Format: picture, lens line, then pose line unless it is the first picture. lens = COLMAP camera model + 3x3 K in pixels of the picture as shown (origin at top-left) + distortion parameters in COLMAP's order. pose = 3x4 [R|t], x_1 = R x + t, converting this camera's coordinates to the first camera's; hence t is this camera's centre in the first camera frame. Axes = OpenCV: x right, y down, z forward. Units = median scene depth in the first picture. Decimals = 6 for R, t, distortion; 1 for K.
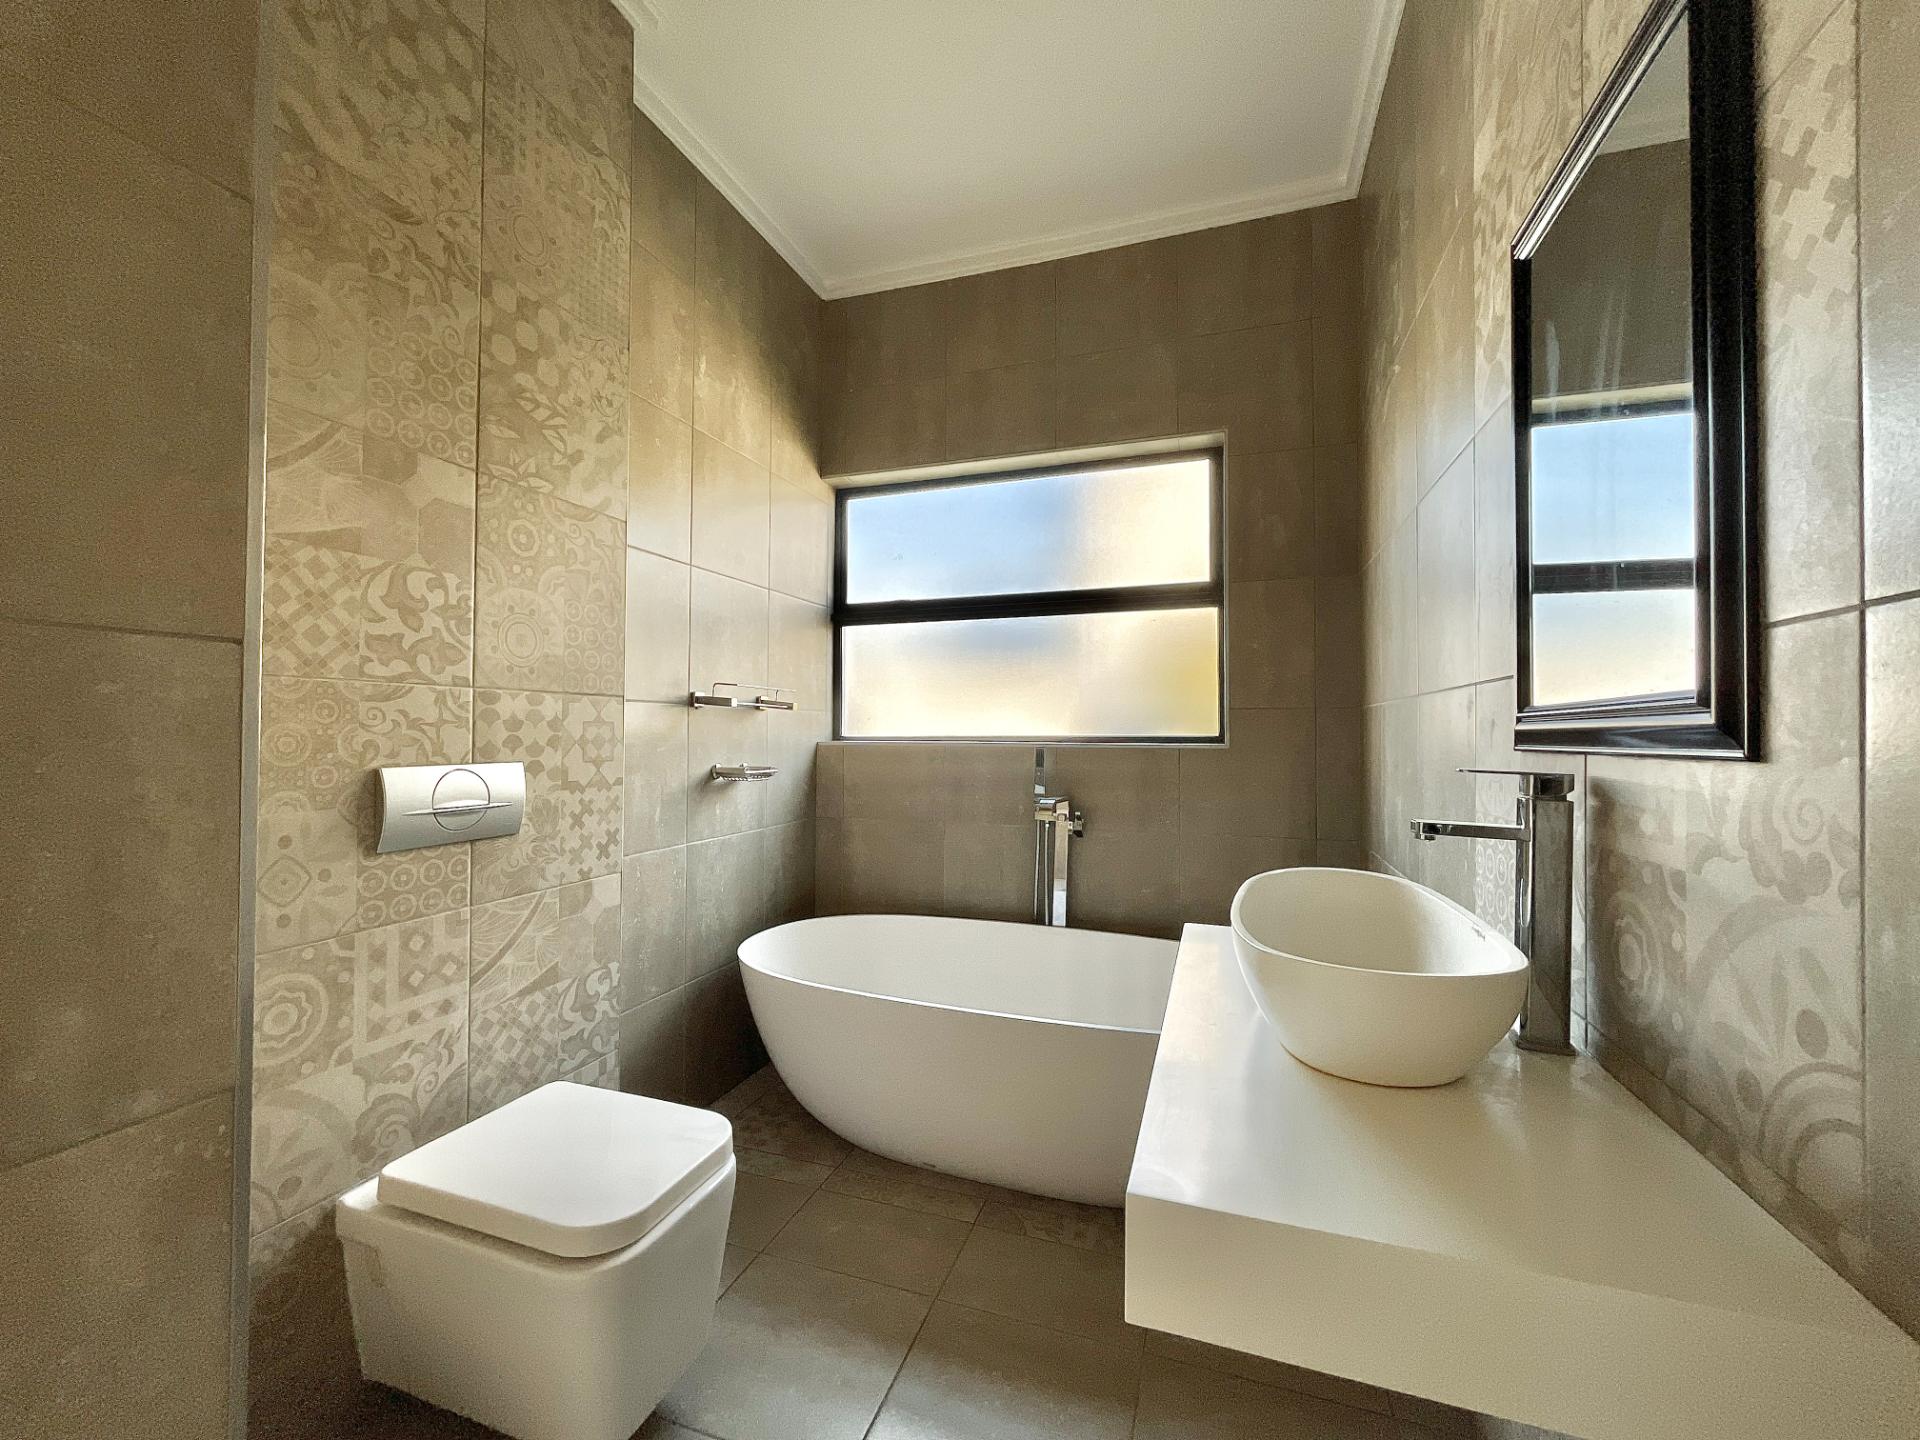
lens RADIAL K [[778.7, 0, 1040.0], [0, 778.7, 700.8], [0, 0, 1]] dist [-0.005516, 0.000353]
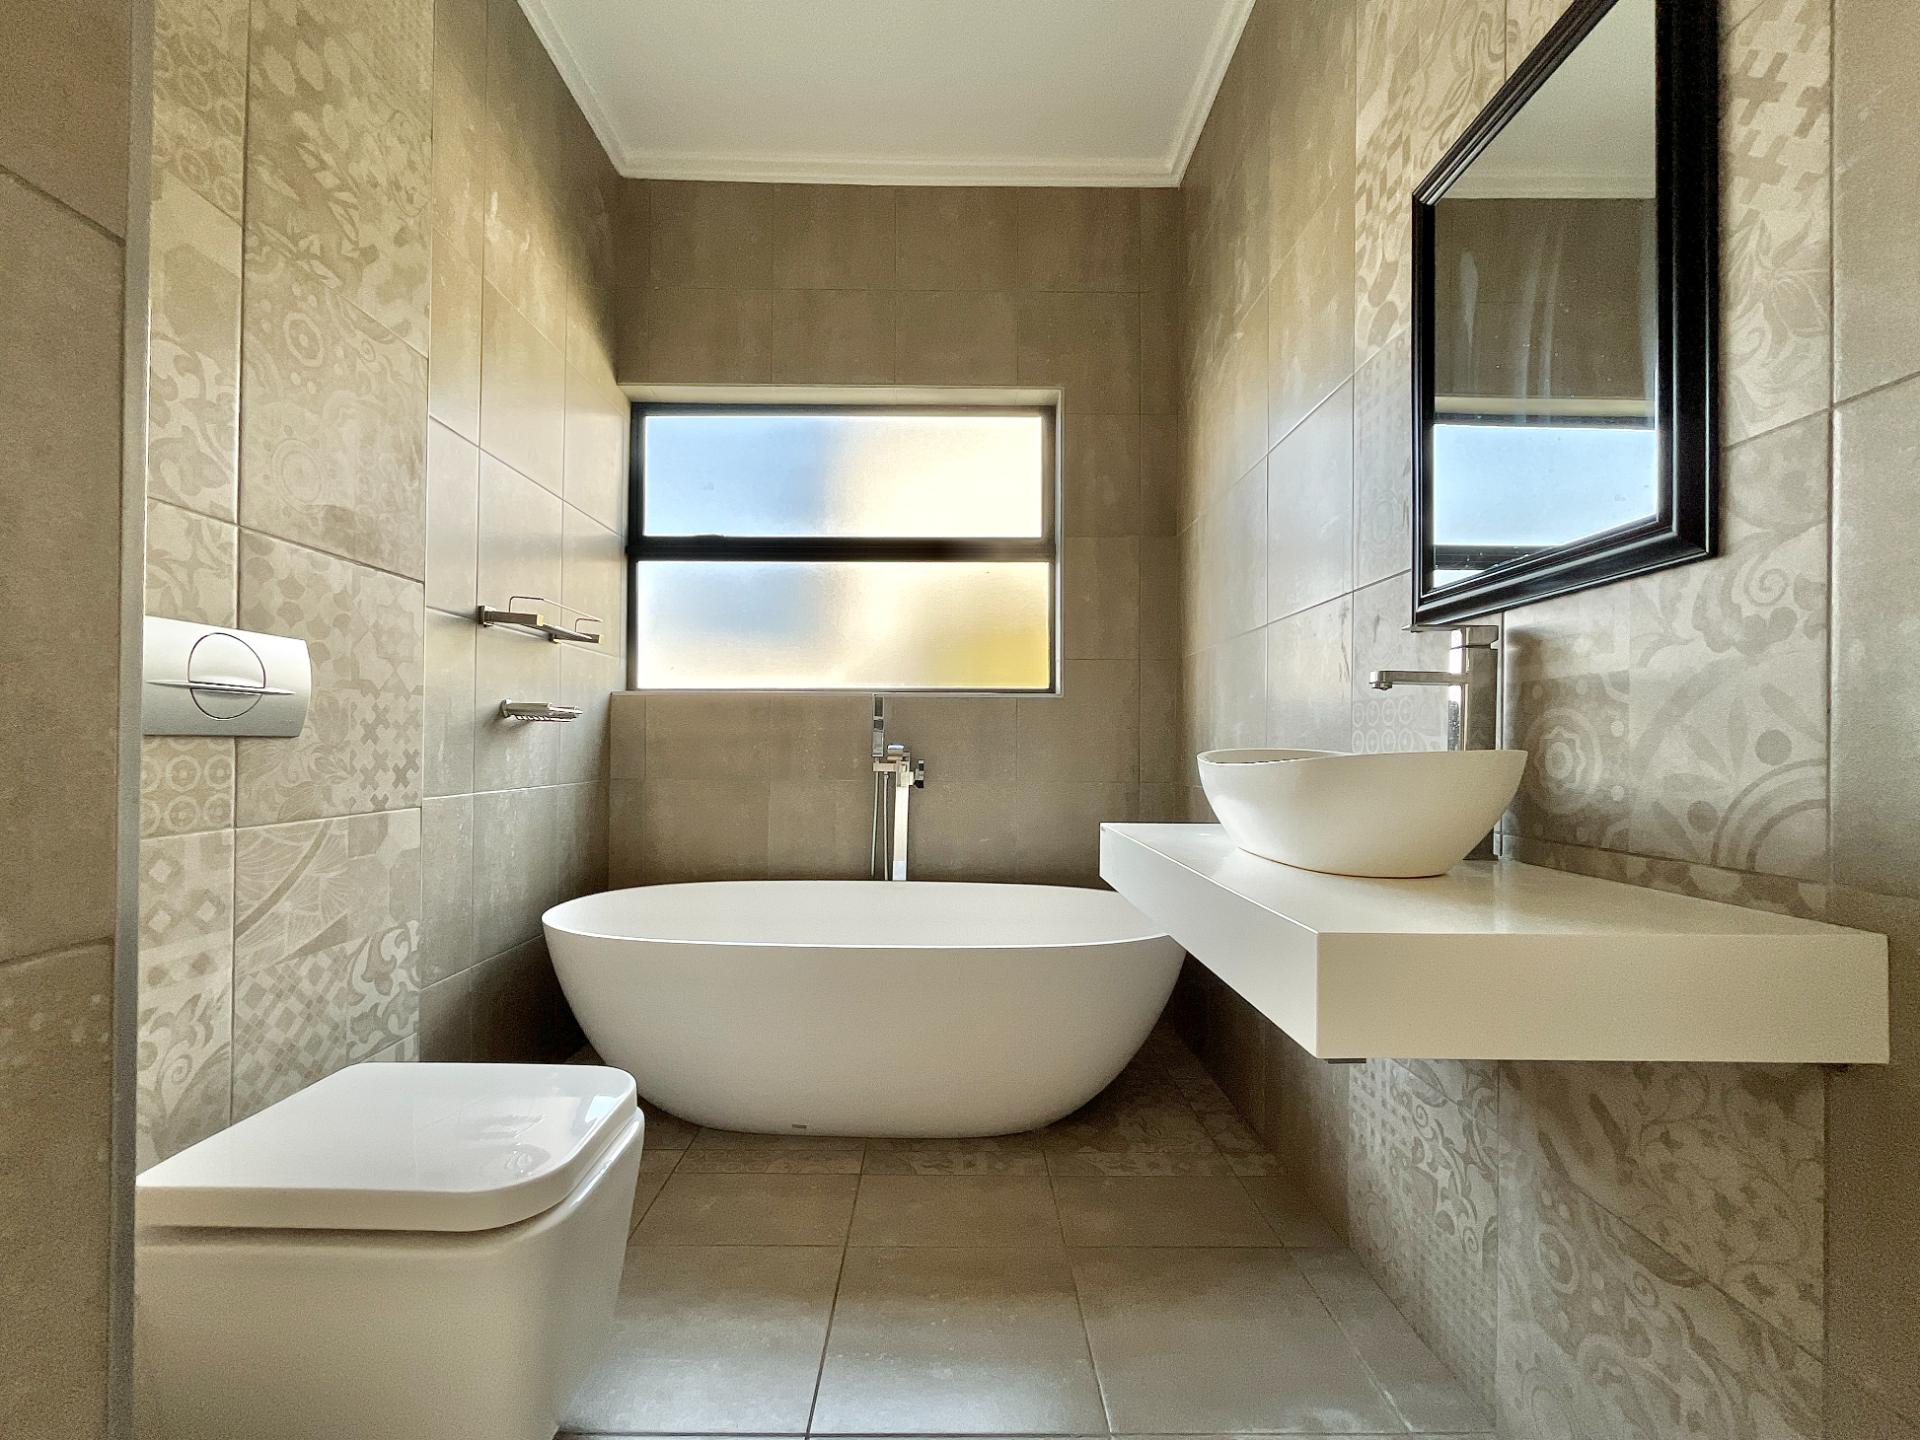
lens RADIAL K [[778.7, 0, 967.7], [0, 778.7, 756.3], [0, 0, 1]] dist [-0.005516, 0.000353]
pose [[0.944923, -0.004223, 0.327266, -0.304977], [0.000452, 0.999933, 0.011600, 0.179506], [-0.327293, -0.010813, 0.944861, 0.085238]]
